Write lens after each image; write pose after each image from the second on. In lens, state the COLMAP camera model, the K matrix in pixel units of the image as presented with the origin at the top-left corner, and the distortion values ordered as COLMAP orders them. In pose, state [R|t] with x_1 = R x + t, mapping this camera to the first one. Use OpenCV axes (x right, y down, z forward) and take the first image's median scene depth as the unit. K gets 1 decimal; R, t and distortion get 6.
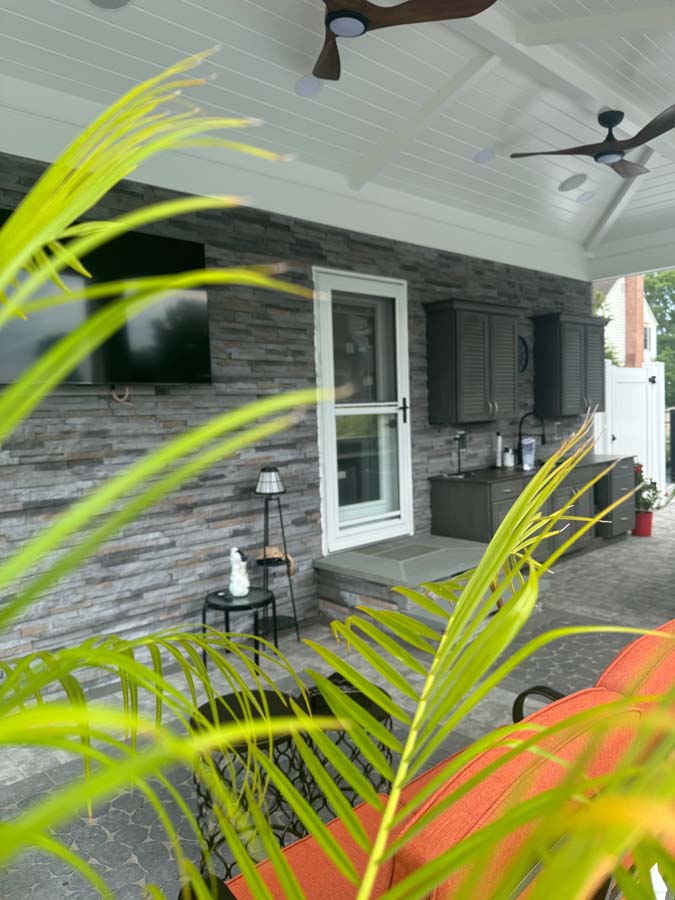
lens RADIAL K [[639.3, 0, 337.5], [0, 639.3, 450.0], [0, 0, 1]] dist [0.053374, -0.070708]
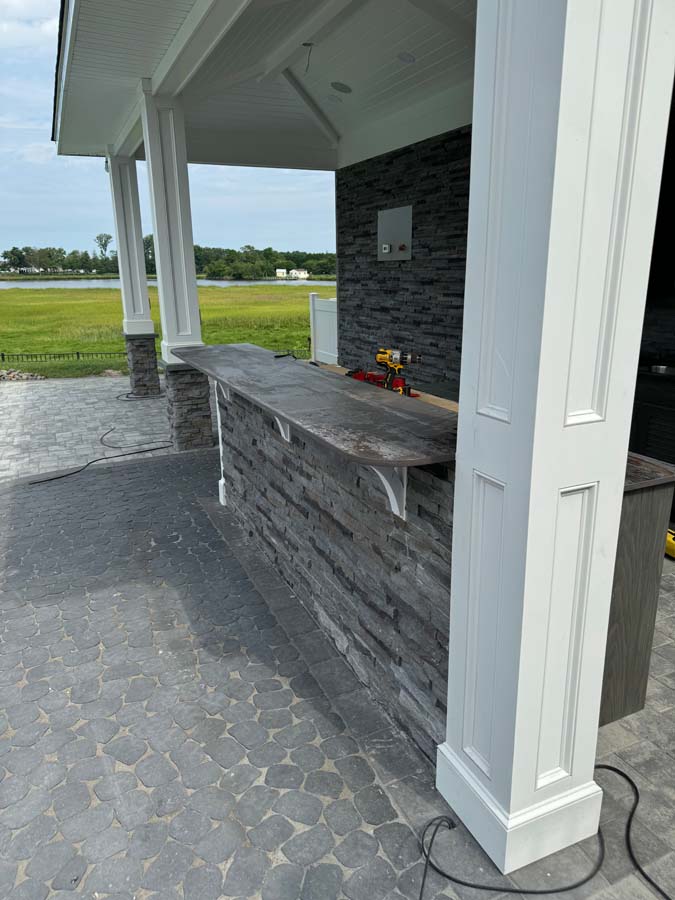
lens RADIAL K [[639.3, 0, 337.5], [0, 639.3, 450.0], [0, 0, 1]] dist [0.053374, -0.070708]
pose [[-0.321045, 0.295990, -0.899622, 1.162613], [-0.032342, 0.945926, 0.322767, -0.110583], [0.946511, 0.132719, -0.294112, 0.983624]]
